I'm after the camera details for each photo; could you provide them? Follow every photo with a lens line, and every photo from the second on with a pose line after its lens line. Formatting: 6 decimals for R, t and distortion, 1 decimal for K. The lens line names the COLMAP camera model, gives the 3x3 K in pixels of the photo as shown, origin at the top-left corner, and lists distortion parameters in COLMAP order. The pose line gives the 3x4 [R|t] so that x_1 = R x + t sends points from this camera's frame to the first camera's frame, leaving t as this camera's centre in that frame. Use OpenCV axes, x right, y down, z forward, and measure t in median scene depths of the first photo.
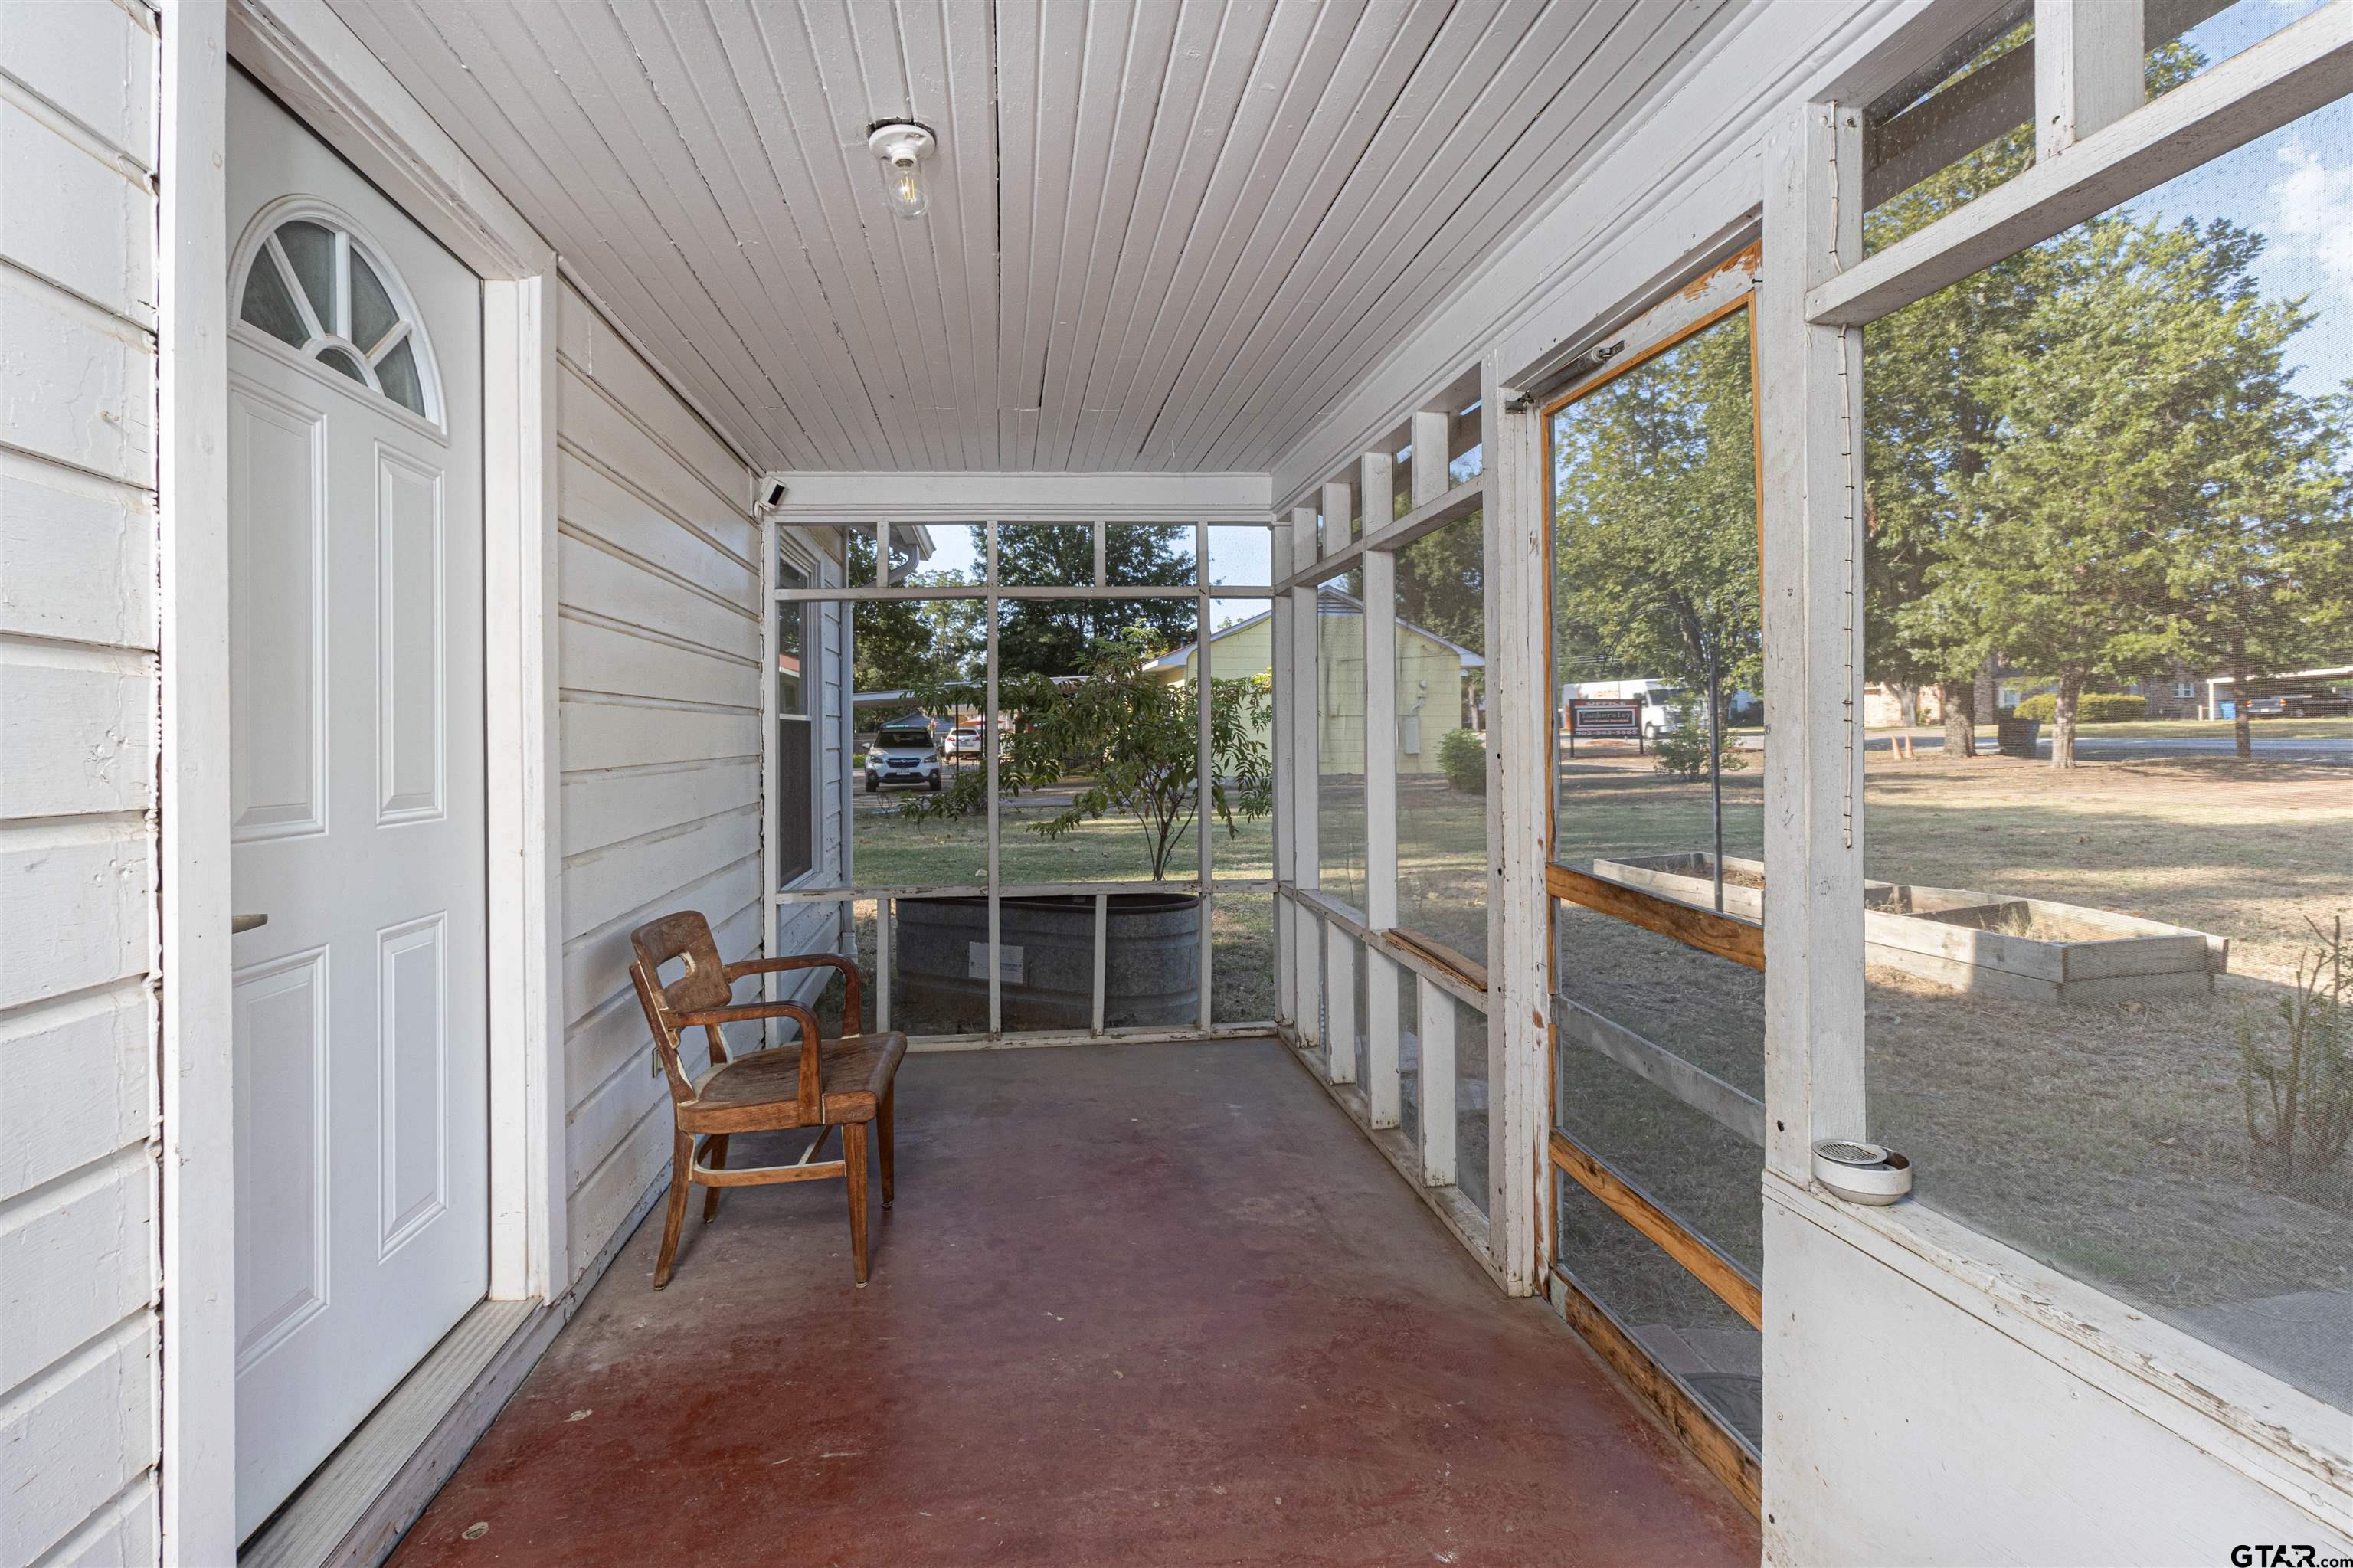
lens RADIAL K [[1093.2, 0, 1169.1], [0, 1093.2, 728.2], [0, 0, 1]] dist [0.000022, 0.000837]
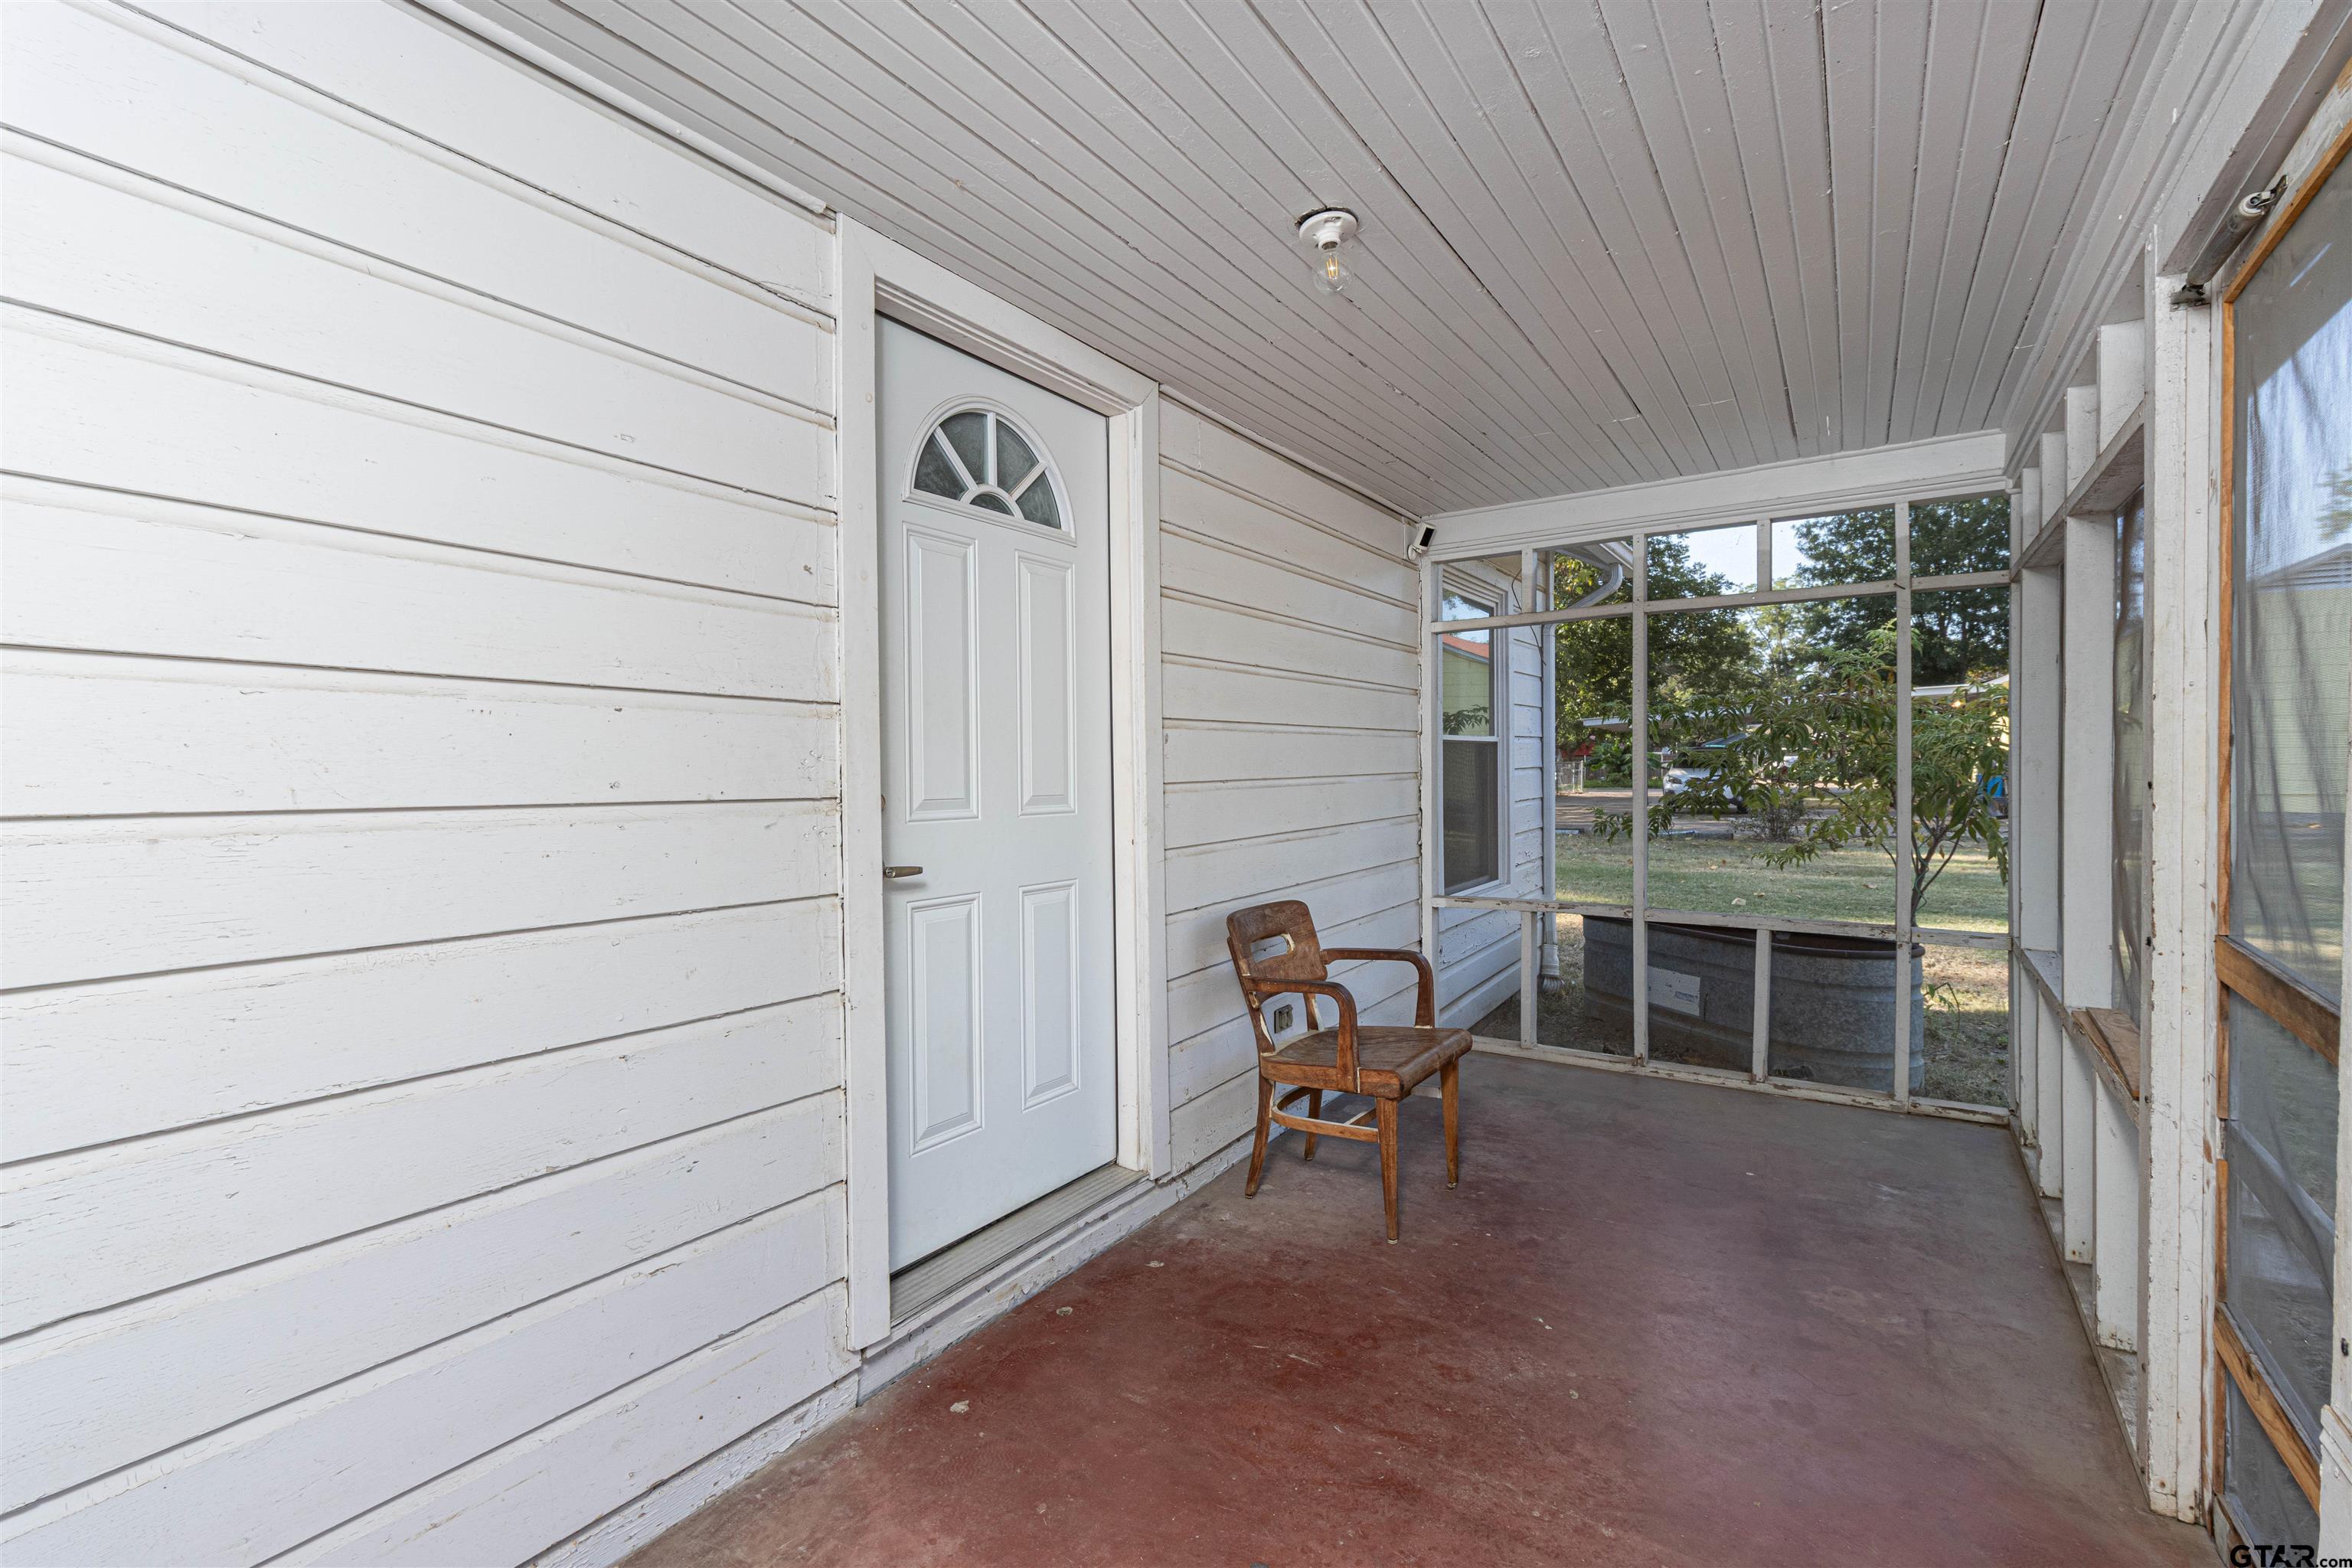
lens RADIAL K [[1073.7, 0, 1238.0], [0, 1073.7, 783.1], [0, 0, 1]] dist [0.000000, 0.000469]
pose [[0.774069, 0.018541, -0.632830, 0.280266], [0.002074, 0.999491, 0.031821, -0.000034], [0.633098, -0.025944, 0.773637, 0.051091]]
